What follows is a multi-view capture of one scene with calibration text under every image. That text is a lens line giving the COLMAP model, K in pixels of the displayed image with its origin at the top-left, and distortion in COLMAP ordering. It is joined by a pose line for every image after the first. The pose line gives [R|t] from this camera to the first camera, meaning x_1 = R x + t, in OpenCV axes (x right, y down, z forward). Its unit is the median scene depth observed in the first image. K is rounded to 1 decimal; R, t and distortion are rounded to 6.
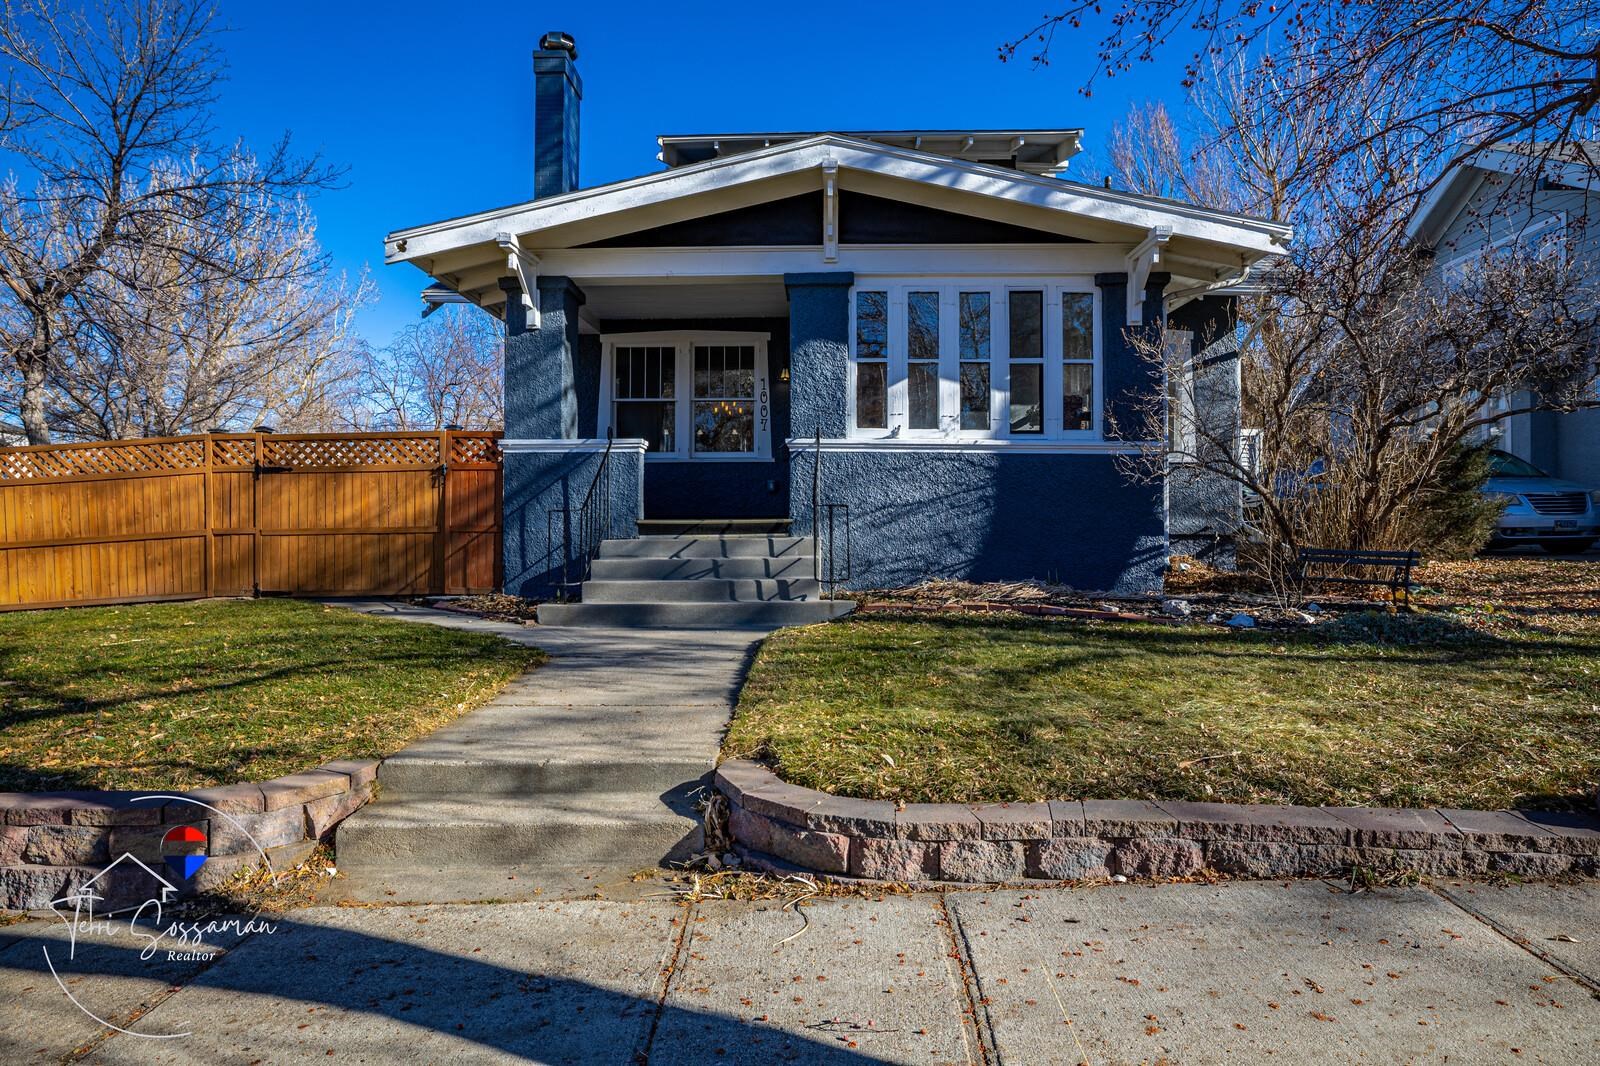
lens RADIAL K [[922.0, 0, 799.8], [0, 922.0, 533.5], [0, 0, 1]] dist [-0.002741, -0.000152]
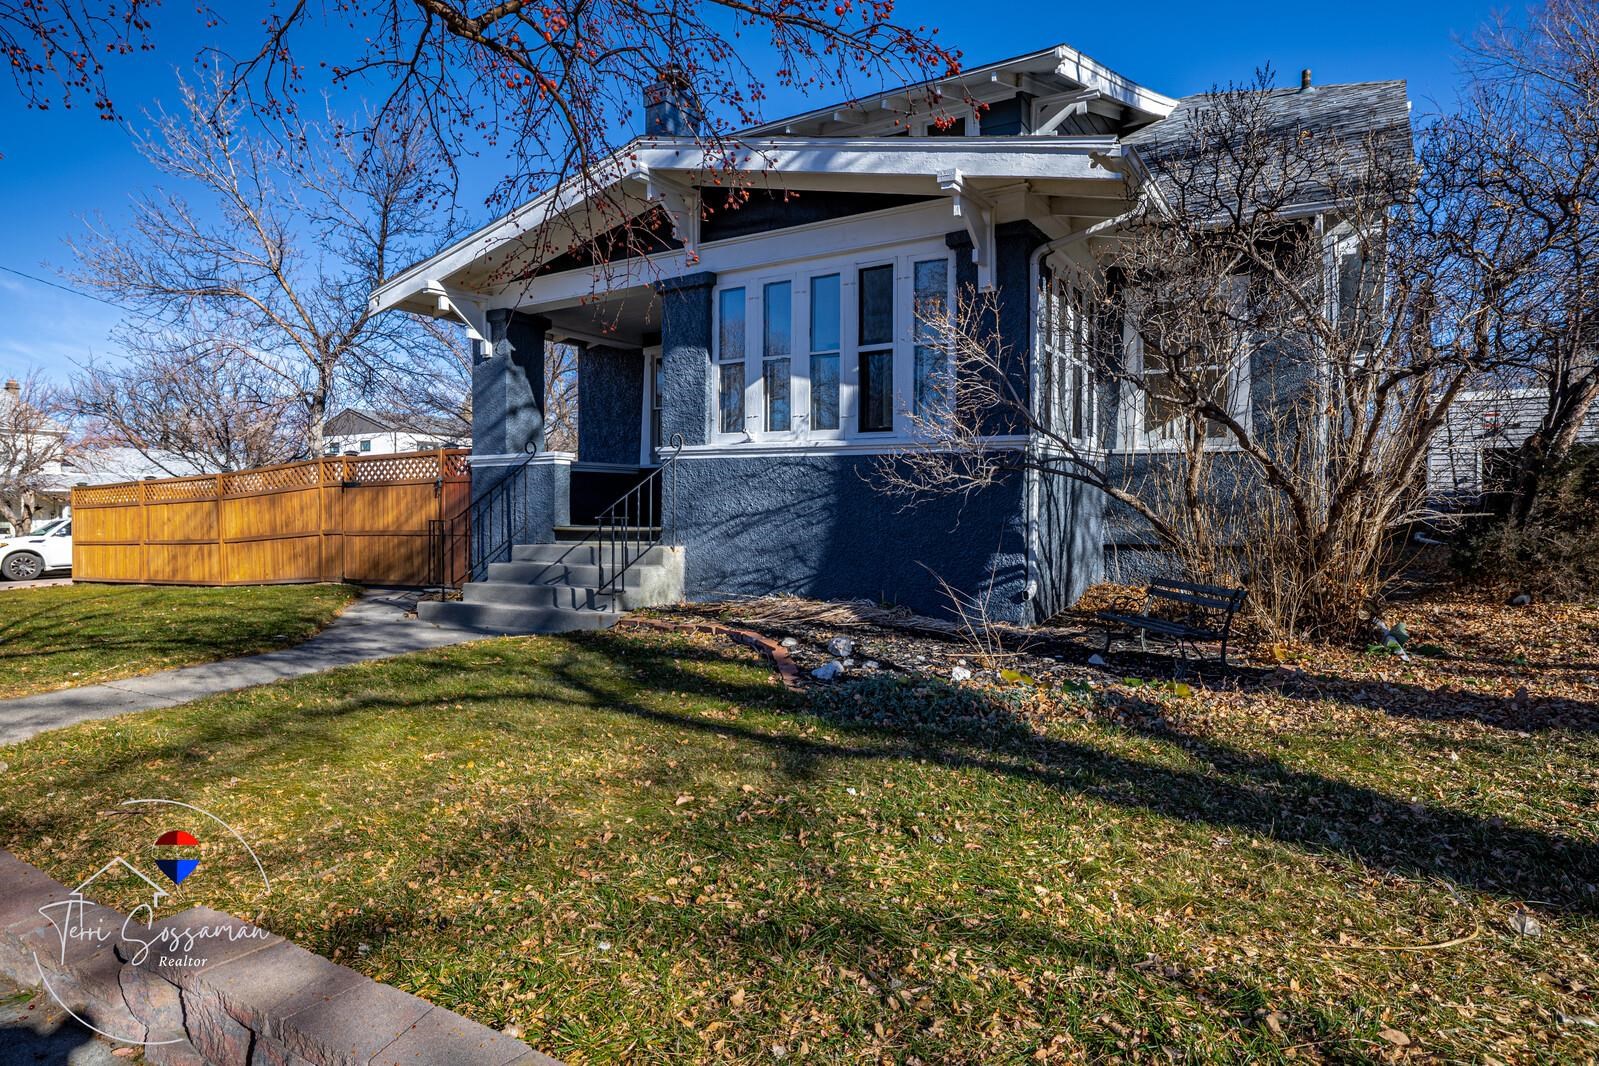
lens RADIAL K [[921.4, 0, 799.2], [0, 921.4, 529.6], [0, 0, 1]] dist [-0.002741, -0.000152]
pose [[0.860962, 0.011383, -0.508541, 0.625470], [-0.001051, 0.999787, 0.020599, -0.034031], [0.508668, -0.017200, 0.860791, 0.215164]]
